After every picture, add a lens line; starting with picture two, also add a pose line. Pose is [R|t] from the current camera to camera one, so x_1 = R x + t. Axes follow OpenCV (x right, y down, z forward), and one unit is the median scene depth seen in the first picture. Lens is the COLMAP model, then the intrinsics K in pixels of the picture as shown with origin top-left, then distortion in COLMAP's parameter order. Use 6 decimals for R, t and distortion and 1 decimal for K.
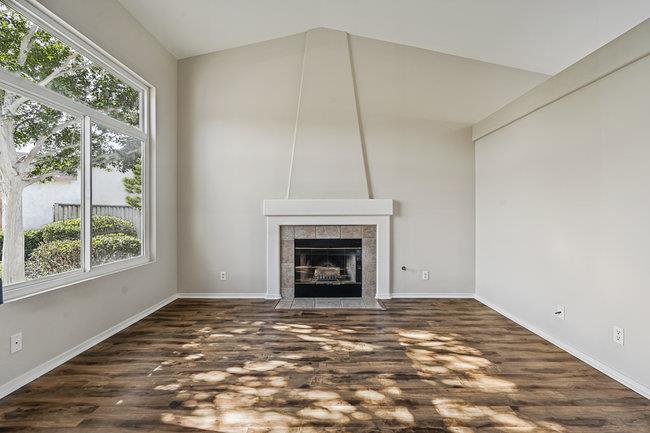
lens RADIAL K [[300.9, 0, 323.1], [0, 300.9, 215.3], [0, 0, 1]] dist [-0.004902, 0.002192]
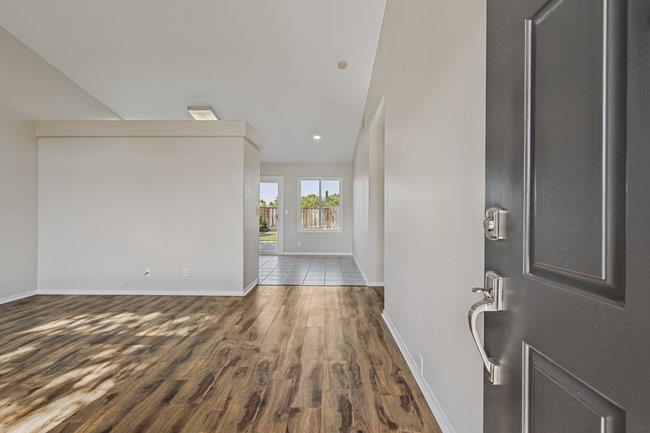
lens RADIAL K [[300.9, 0, 330.0], [0, 300.9, 215.7], [0, 0, 1]] dist [-0.004902, 0.002192]
pose [[-0.009644, -0.007196, 0.999928, -0.642708], [0.003287, 0.999968, 0.007228, 0.014954], [-0.999948, 0.003357, -0.009620, 0.048772]]
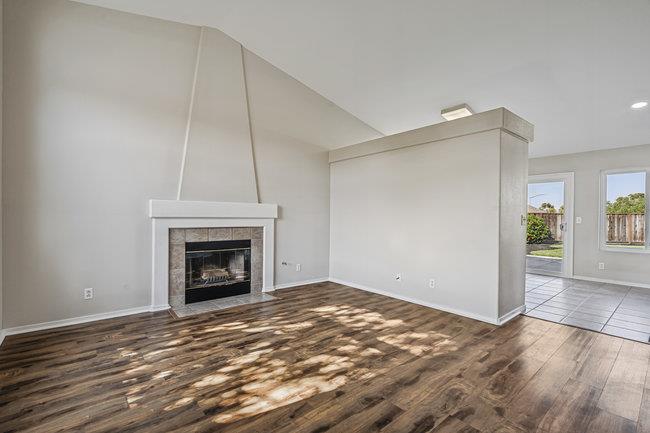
lens RADIAL K [[300.9, 0, 319.7], [0, 300.9, 219.5], [0, 0, 1]] dist [-0.004902, 0.002192]
pose [[0.762048, 0.004446, 0.647506, -0.499813], [-0.007252, 0.999972, 0.001669, 0.003249], [-0.647481, -0.005968, 0.762059, 0.018535]]
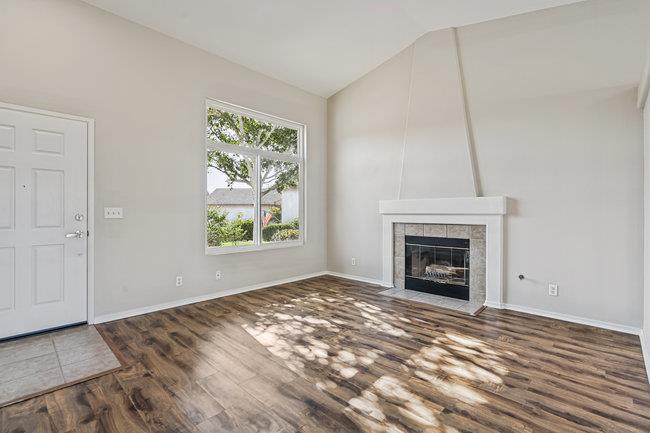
lens RADIAL K [[300.9, 0, 323.5], [0, 300.9, 212.3], [0, 0, 1]] dist [-0.004902, 0.002192]
pose [[0.728101, 0.002825, -0.685465, 0.570573], [-0.005411, 0.999984, -0.001627, -0.002185], [0.685449, 0.004894, 0.728104, 0.002901]]
